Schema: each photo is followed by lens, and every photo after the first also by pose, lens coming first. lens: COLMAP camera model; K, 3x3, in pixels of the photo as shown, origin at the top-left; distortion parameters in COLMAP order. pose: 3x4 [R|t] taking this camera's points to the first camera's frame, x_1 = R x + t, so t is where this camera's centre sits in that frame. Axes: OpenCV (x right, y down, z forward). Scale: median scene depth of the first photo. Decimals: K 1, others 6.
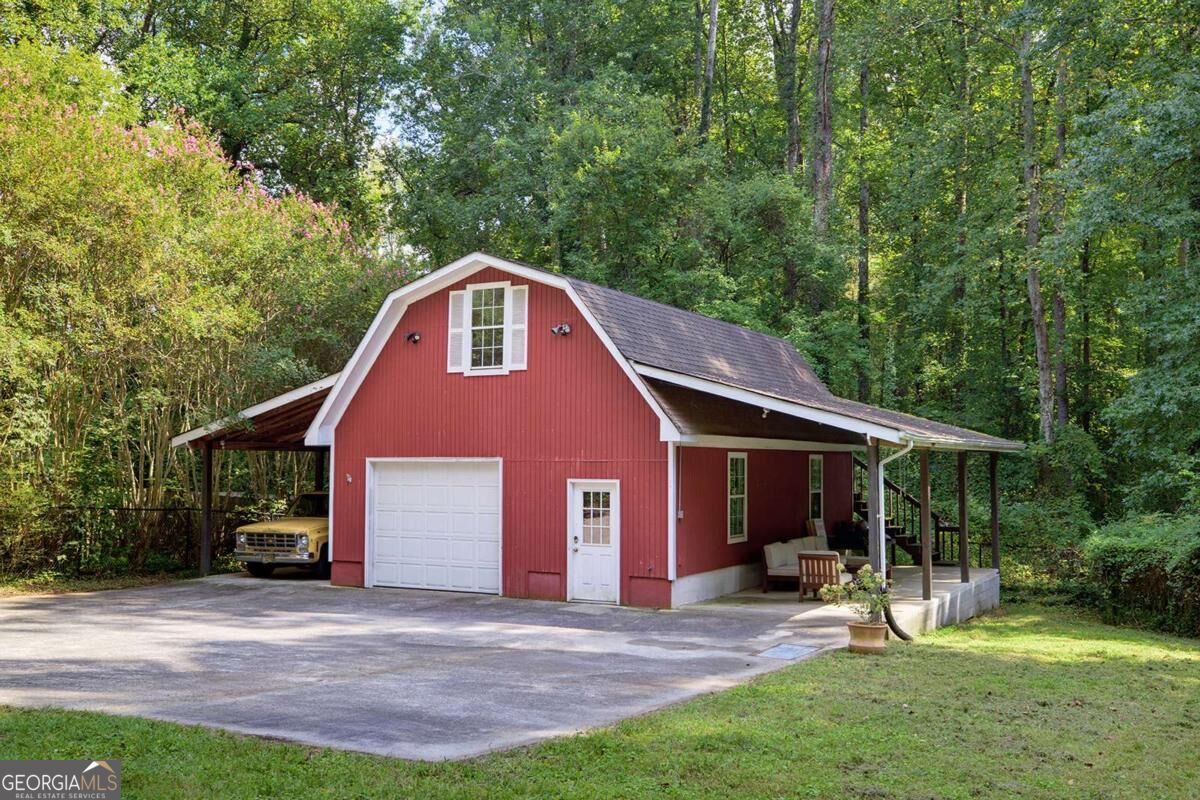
lens RADIAL K [[1194.2, 0, 600.0], [0, 1194.2, 400.0], [0, 0, 1]] dist [-0.007631, -0.007549]
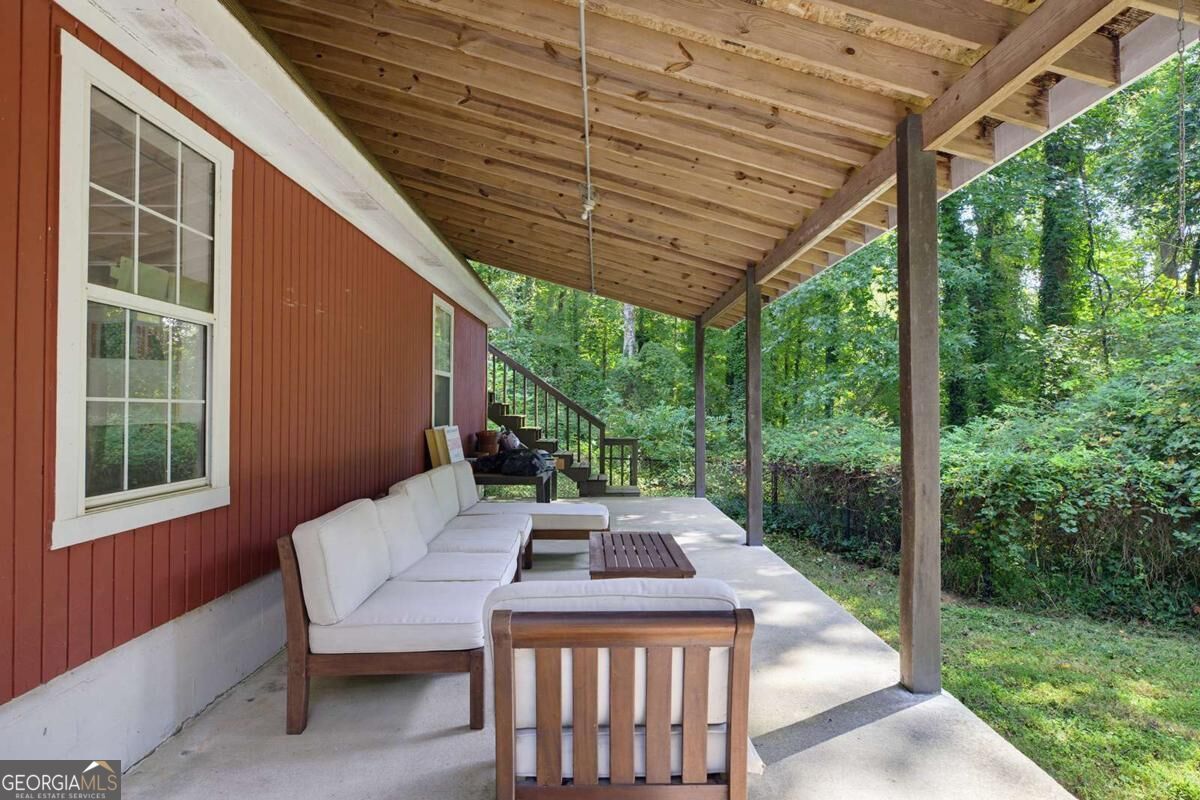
lens RADIAL K [[663.0, 0, 600.0], [0, 663.0, 400.0], [0, 0, 1]] dist [-0.000379, -0.000053]
pose [[0.884184, 0.004210, 0.467121, 0.110552], [-0.022284, 0.999201, 0.033175, 0.078534], [-0.466608, -0.039743, 0.883571, 0.733016]]
